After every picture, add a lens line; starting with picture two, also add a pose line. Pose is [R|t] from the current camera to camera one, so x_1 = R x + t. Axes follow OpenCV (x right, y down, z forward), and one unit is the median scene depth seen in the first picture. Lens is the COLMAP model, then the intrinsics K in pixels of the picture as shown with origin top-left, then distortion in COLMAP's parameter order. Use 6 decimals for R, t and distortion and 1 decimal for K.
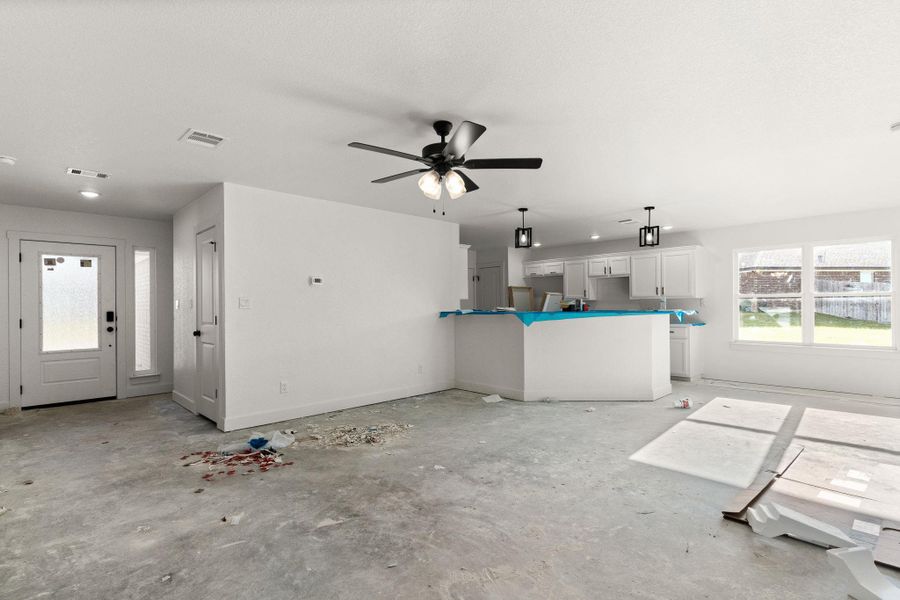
lens RADIAL K [[434.1, 0, 450.3], [0, 434.1, 303.7], [0, 0, 1]] dist [0.000508, 0.002406]
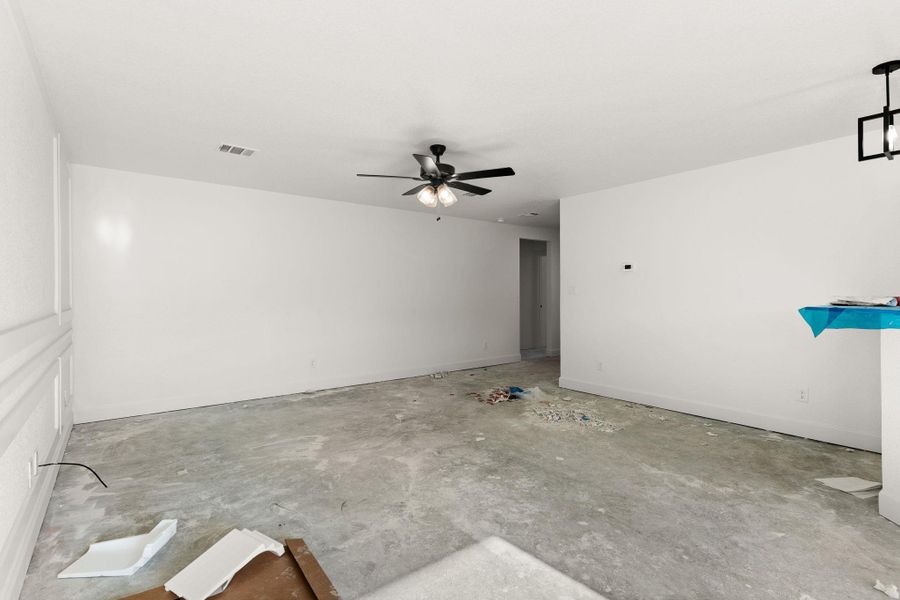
lens RADIAL K [[434.1, 0, 448.2], [0, 434.1, 299.8], [0, 0, 1]] dist [0.000508, 0.002406]
pose [[-0.104723, 0.021518, -0.994269, 1.131034], [0.009091, 0.999745, 0.020679, -0.004335], [0.994460, -0.006874, -0.104892, 1.085590]]
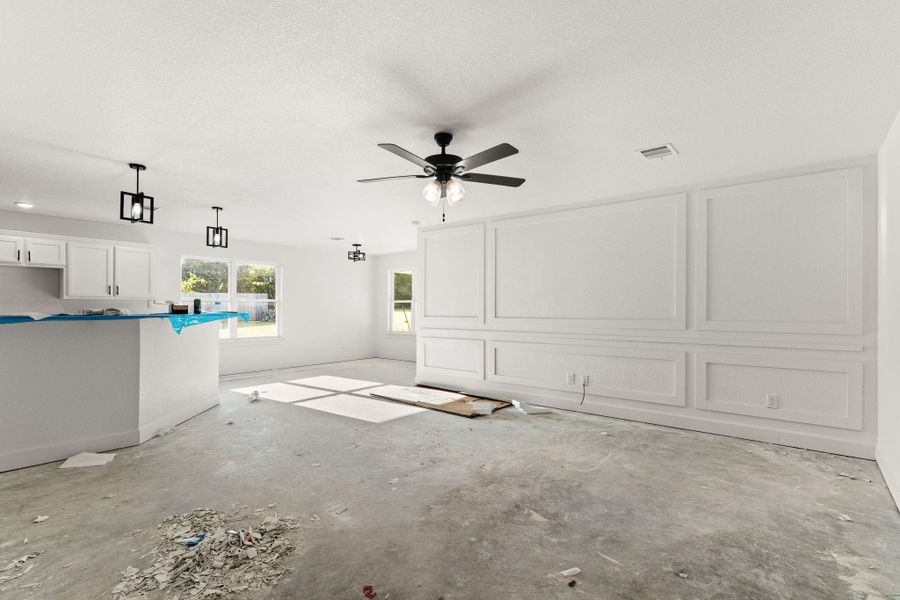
lens RADIAL K [[434.1, 0, 444.2], [0, 434.1, 302.1], [0, 0, 1]] dist [0.000508, 0.002406]
pose [[-0.107672, 0.021161, 0.993961, -1.007497], [-0.007842, 0.999724, -0.022133, 0.016553], [-0.994155, -0.010178, -0.107477, 1.043331]]
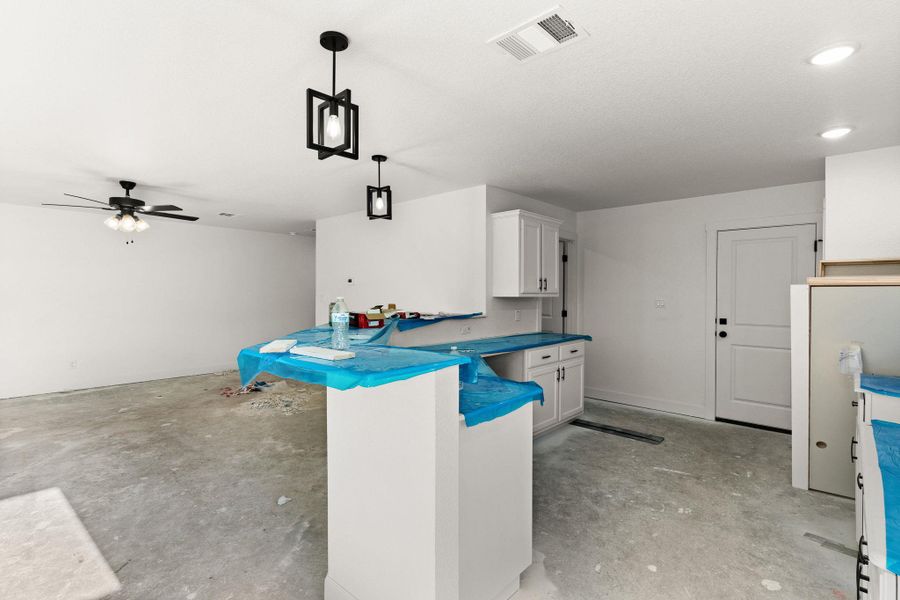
lens RADIAL K [[434.1, 0, 450.9], [0, 434.1, 294.8], [0, 0, 1]] dist [0.000508, 0.002406]
pose [[0.050970, 0.016892, -0.998557, 1.422014], [0.002805, 0.999851, 0.017057, -0.050095], [0.998696, -0.003670, 0.050915, 1.898153]]
